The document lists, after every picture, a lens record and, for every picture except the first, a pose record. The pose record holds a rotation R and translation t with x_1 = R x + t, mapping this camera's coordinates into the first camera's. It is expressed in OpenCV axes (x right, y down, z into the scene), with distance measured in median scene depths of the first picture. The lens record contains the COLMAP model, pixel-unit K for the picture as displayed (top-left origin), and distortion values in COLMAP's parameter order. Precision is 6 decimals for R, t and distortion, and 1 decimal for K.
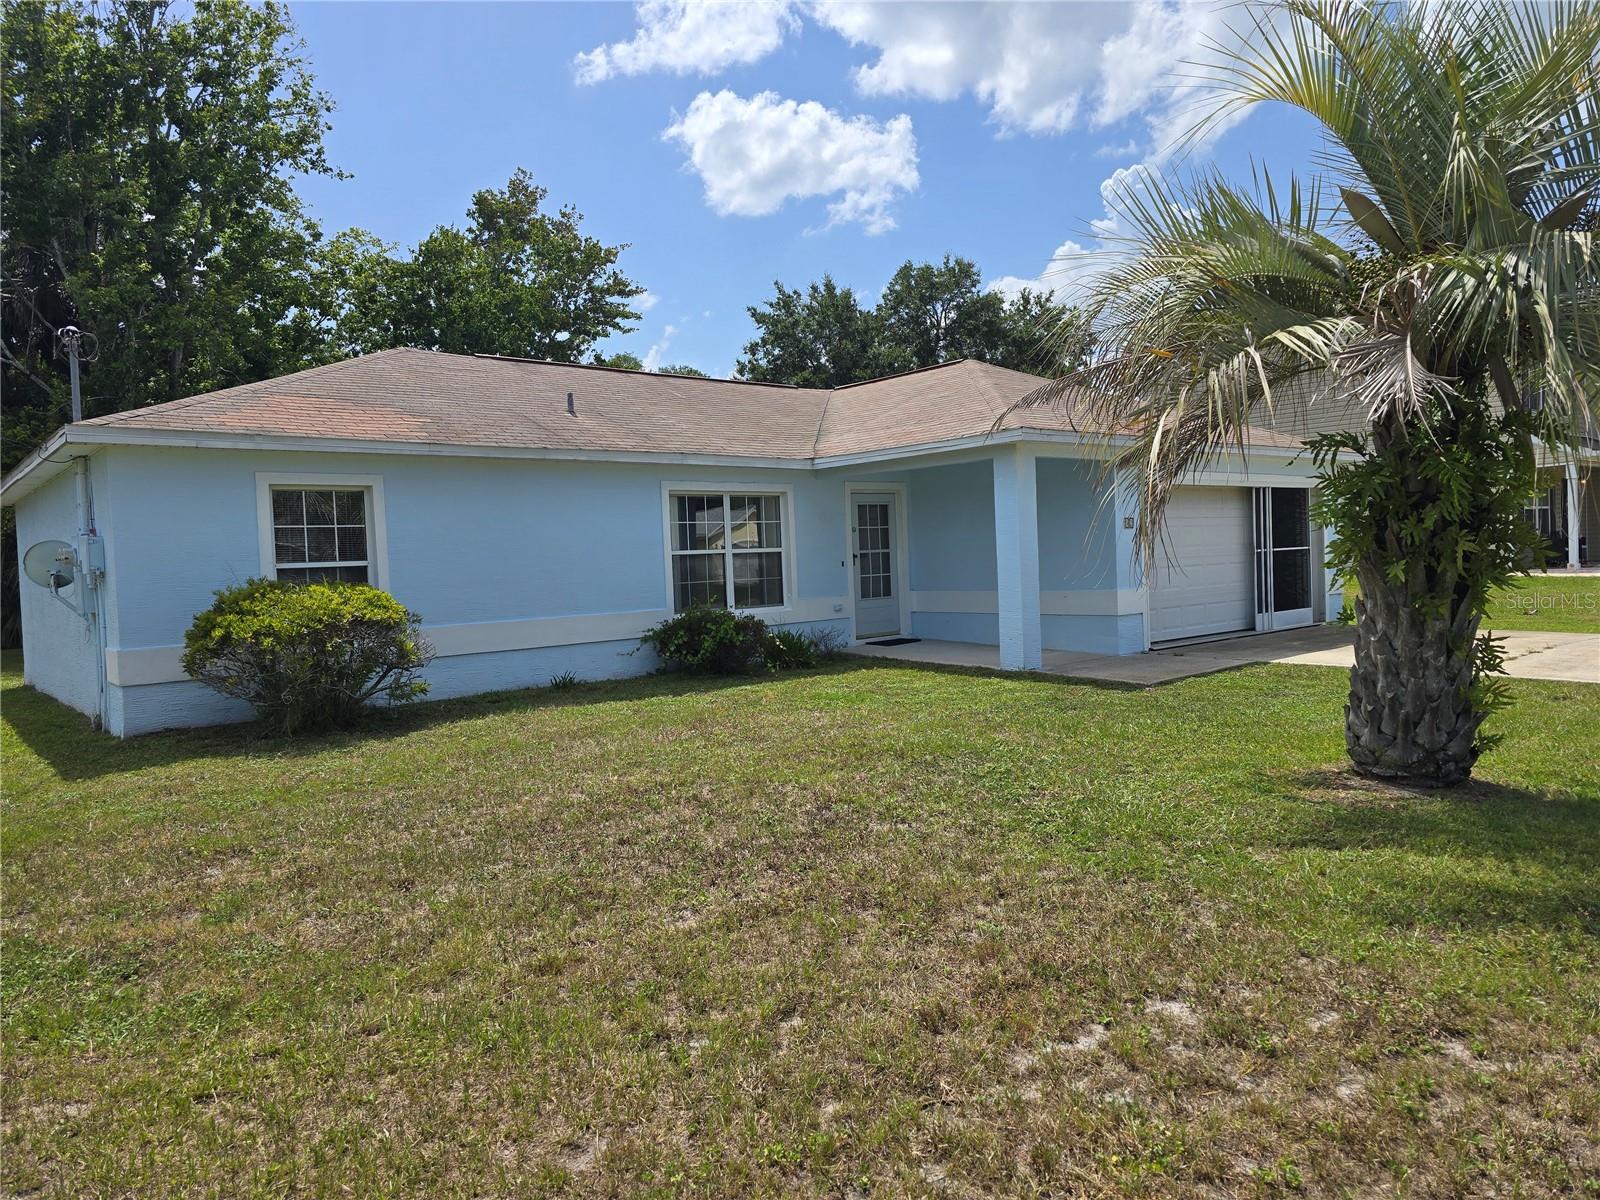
lens RADIAL K [[1085.1, 0, 799.4], [0, 1085.1, 633.0], [0, 0, 1]] dist [0.047470, -0.057726]
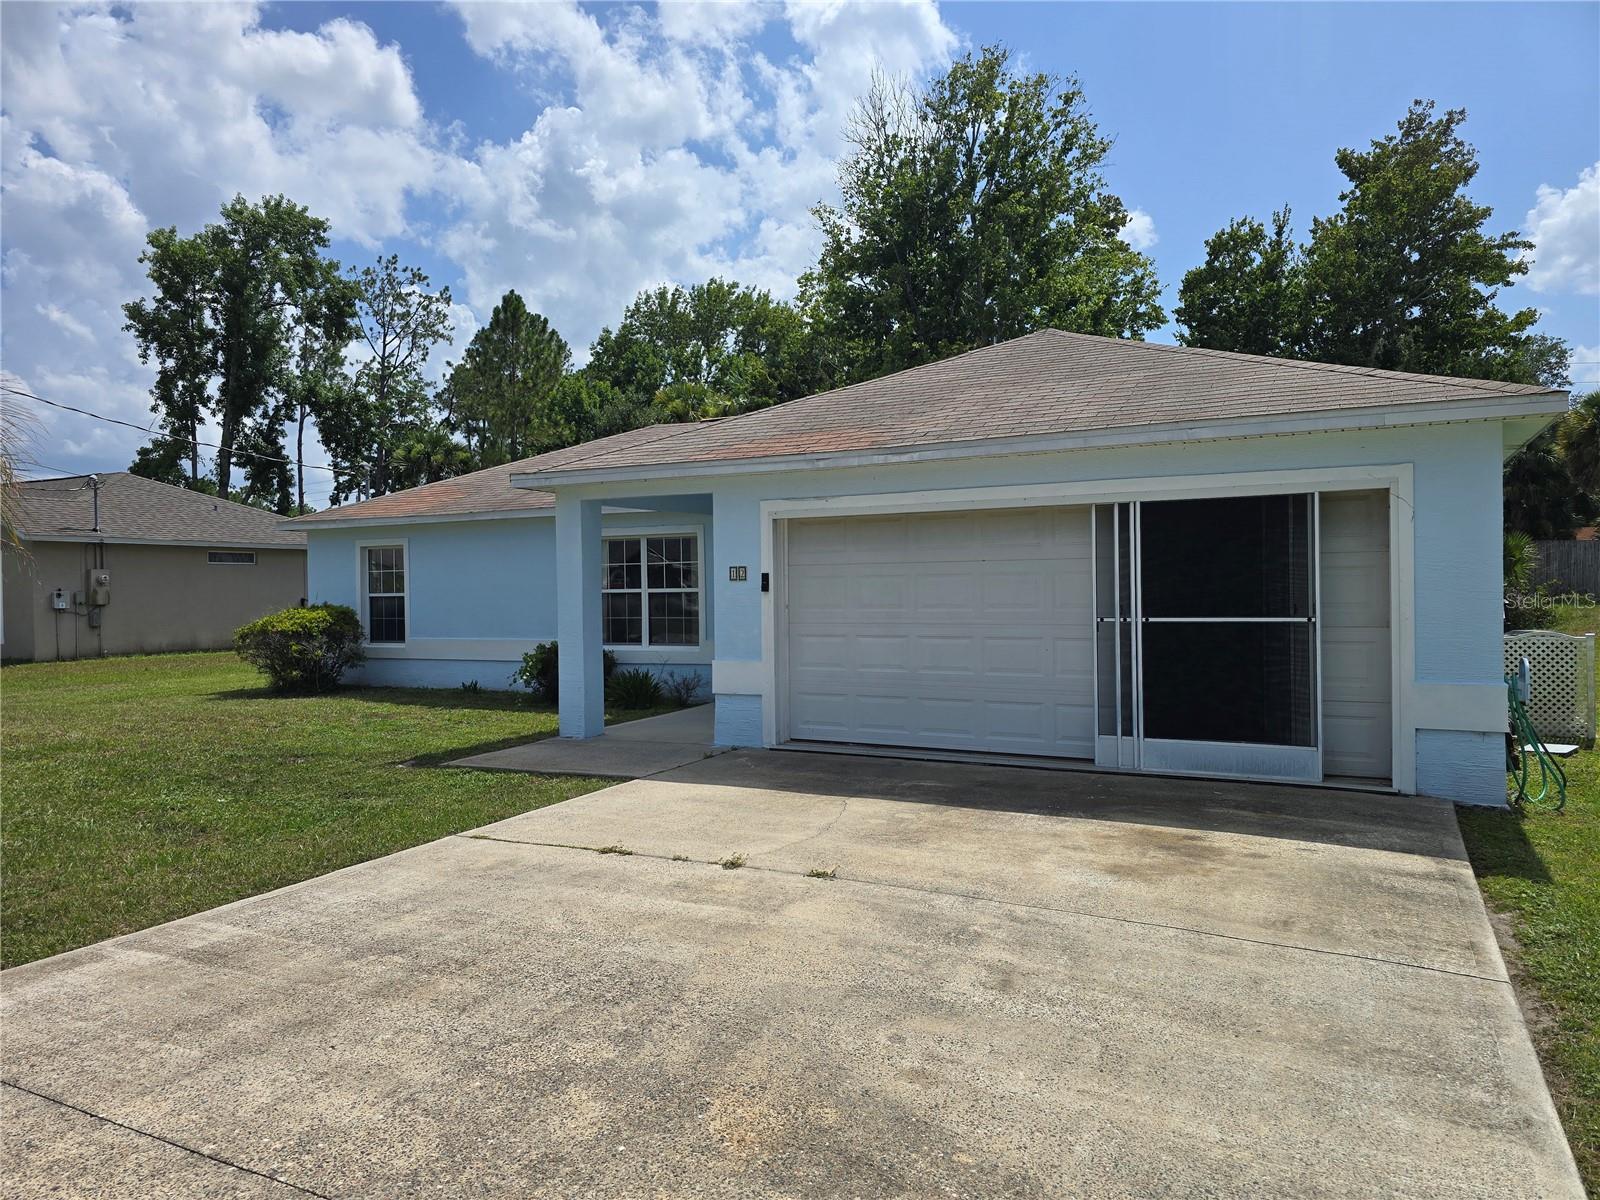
lens RADIAL K [[1085.1, 0, 799.4], [0, 1085.1, 633.0], [0, 0, 1]] dist [0.047470, -0.057726]
pose [[0.365892, 0.072514, -0.927828, 0.997499], [-0.063249, 0.996592, 0.052945, -0.100533], [0.928506, 0.039312, 0.369231, 0.748916]]
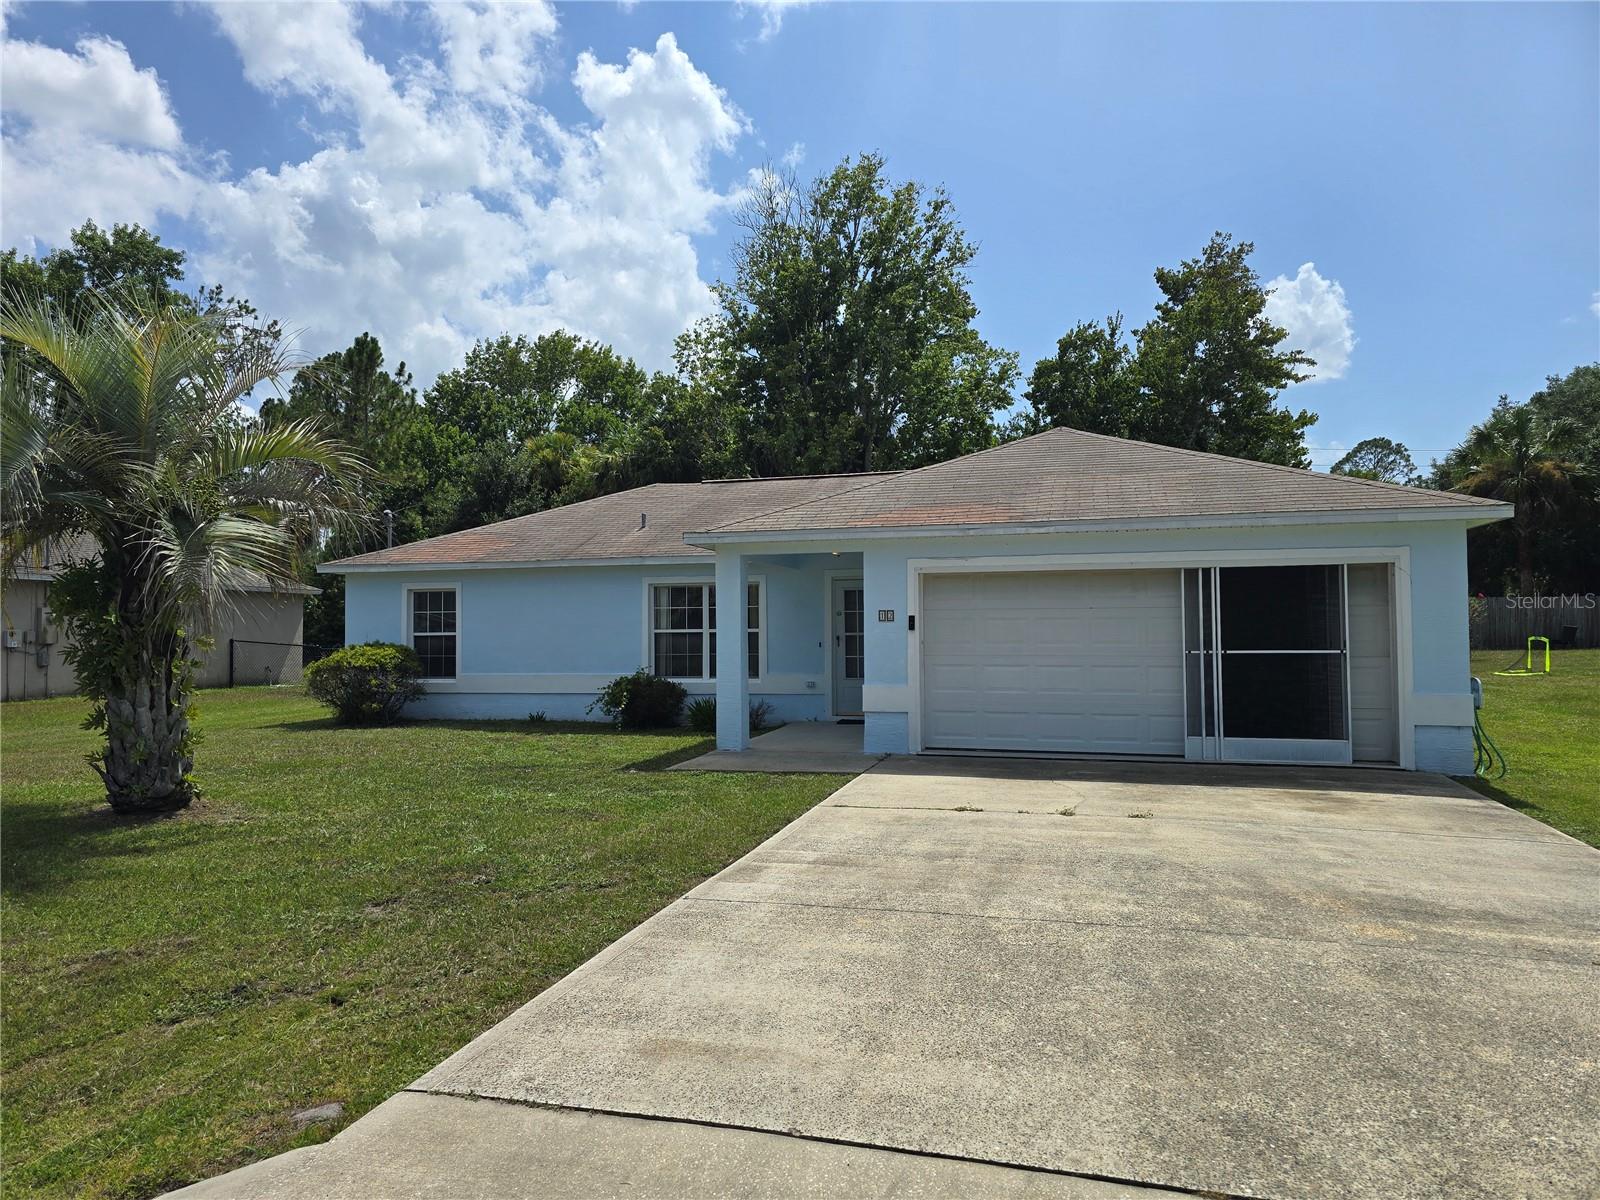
lens RADIAL K [[1085.1, 0, 799.4], [0, 1085.1, 633.0], [0, 0, 1]] dist [0.047470, -0.057726]
pose [[0.545460, 0.033931, -0.837450, 1.031955], [-0.071768, 0.997401, -0.006334, -0.073366], [0.835058, 0.063557, 0.546478, 0.412440]]
